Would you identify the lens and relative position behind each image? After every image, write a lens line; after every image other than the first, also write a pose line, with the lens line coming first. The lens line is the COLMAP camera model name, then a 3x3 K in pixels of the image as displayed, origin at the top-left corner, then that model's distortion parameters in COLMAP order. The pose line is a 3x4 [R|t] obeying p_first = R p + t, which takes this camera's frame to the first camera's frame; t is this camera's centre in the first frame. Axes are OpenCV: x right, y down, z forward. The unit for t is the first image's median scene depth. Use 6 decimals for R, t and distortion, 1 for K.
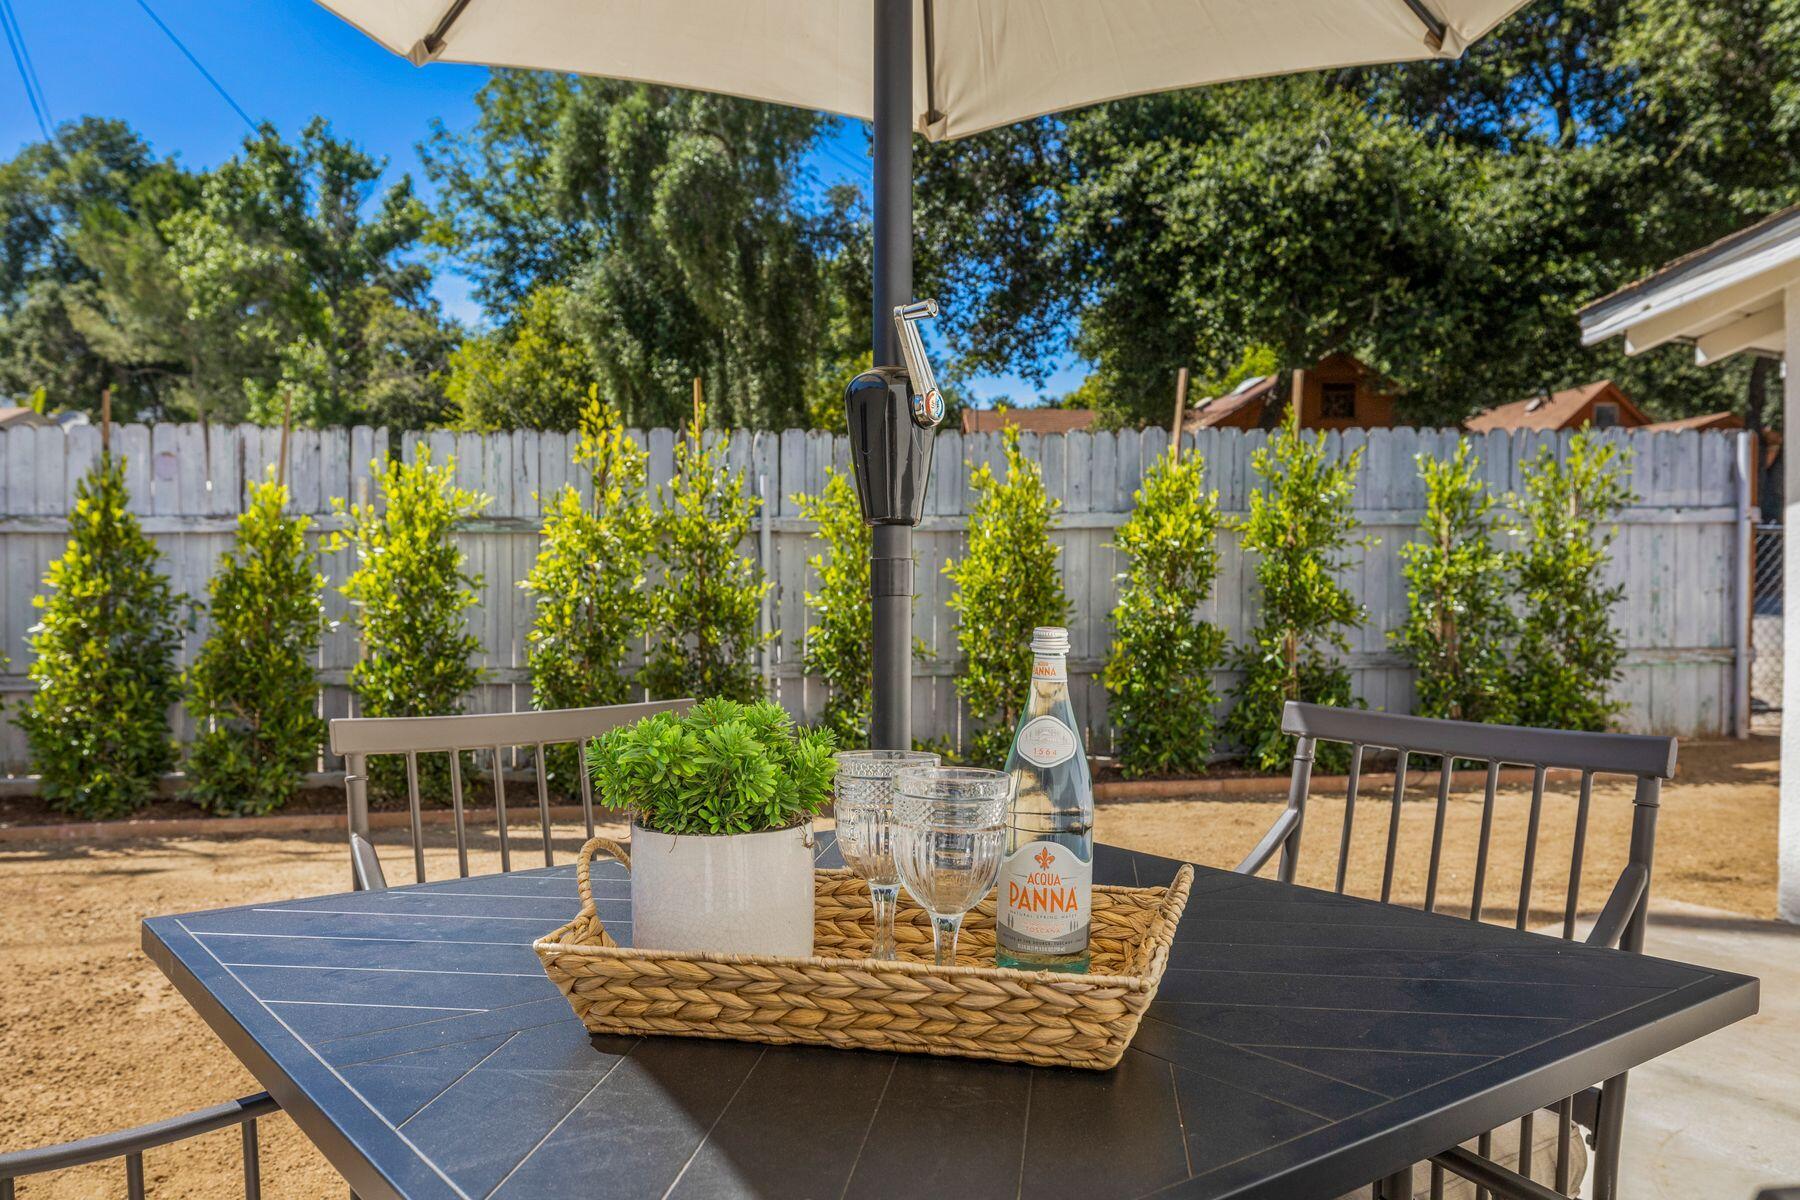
lens RADIAL K [[1269.7, 0, 900.0], [0, 1269.7, 600.0], [0, 0, 1]] dist [0.025279, 0.000989]
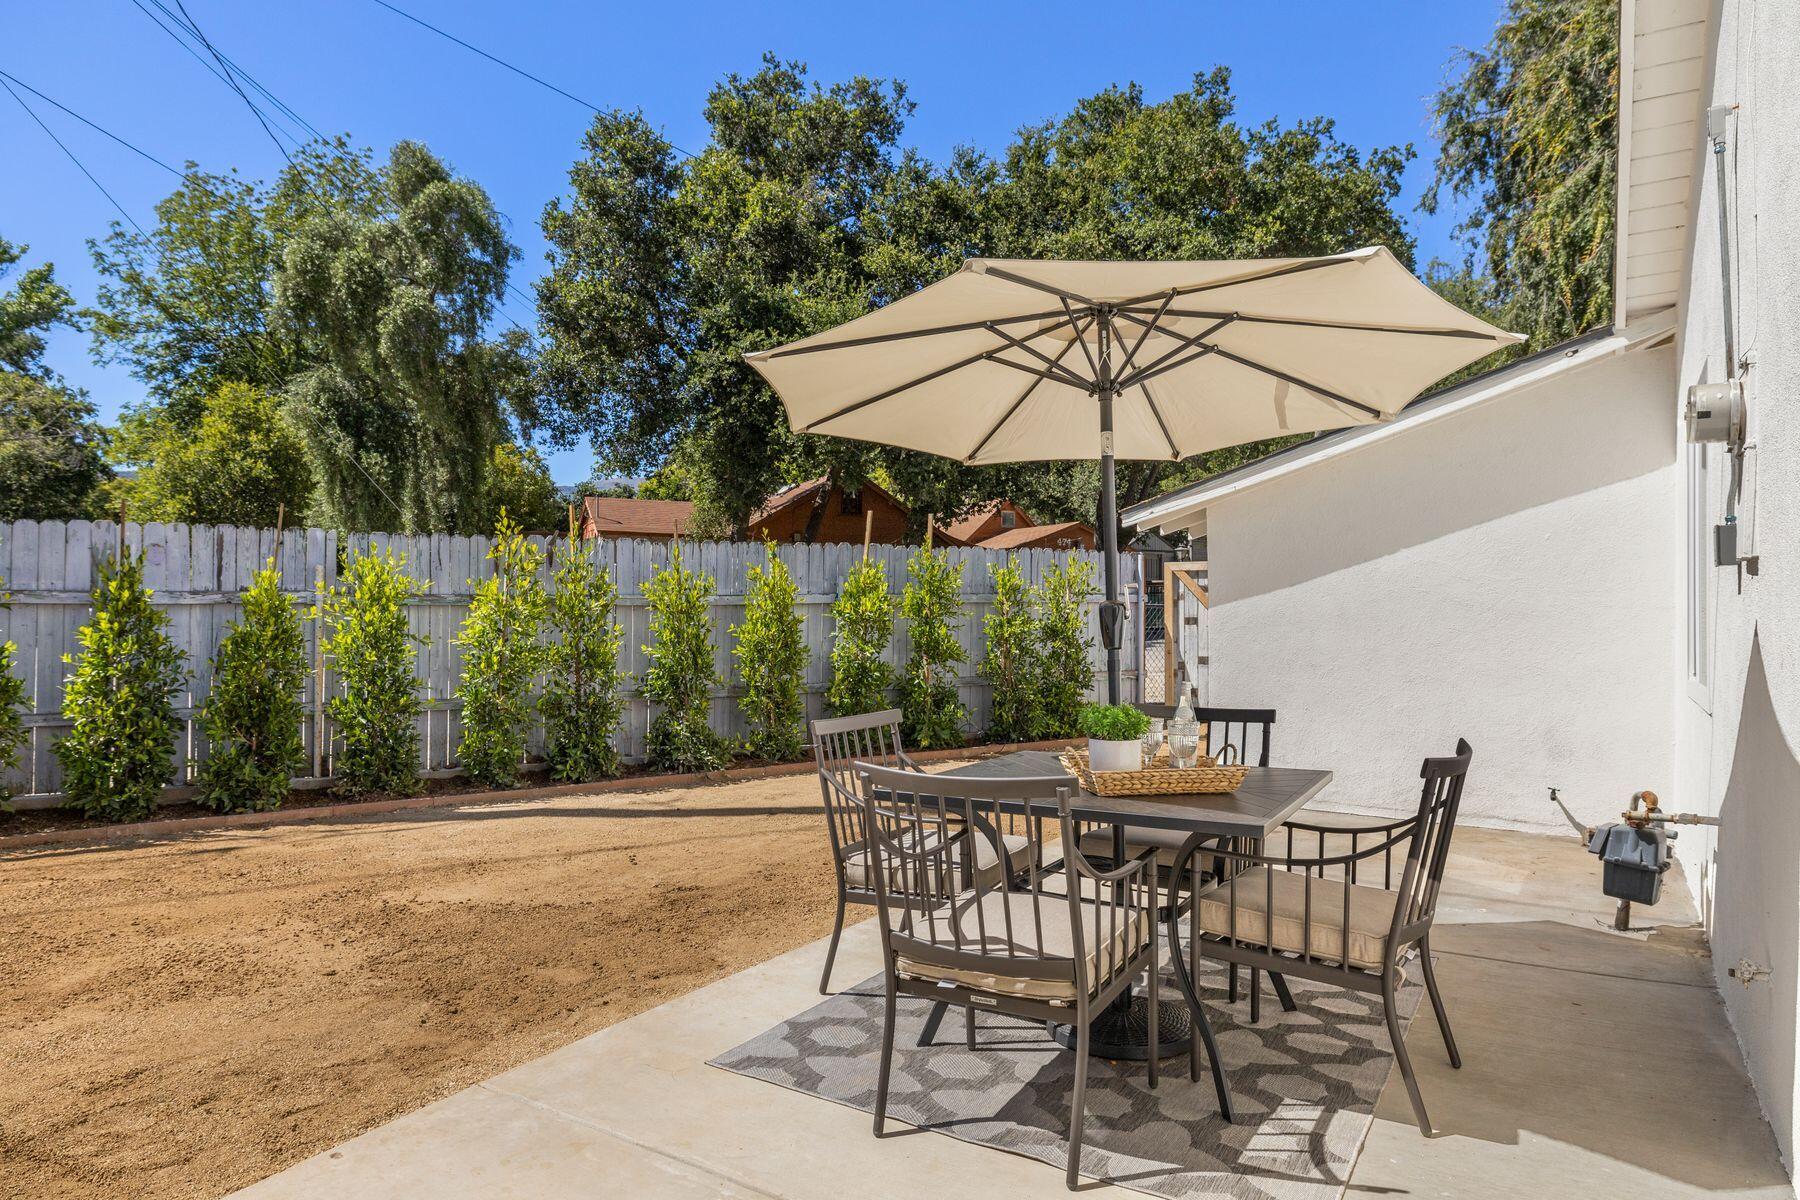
lens RADIAL K [[1031.9, 0, 778.0], [0, 1031.9, 608.3], [0, 0, 1]] dist [0.000963, 0.000271]
pose [[0.945044, 0.002230, 0.326936, -0.314608], [0.005674, 0.999714, -0.023223, -0.020149], [-0.326894, 0.023802, 0.944761, -0.225505]]
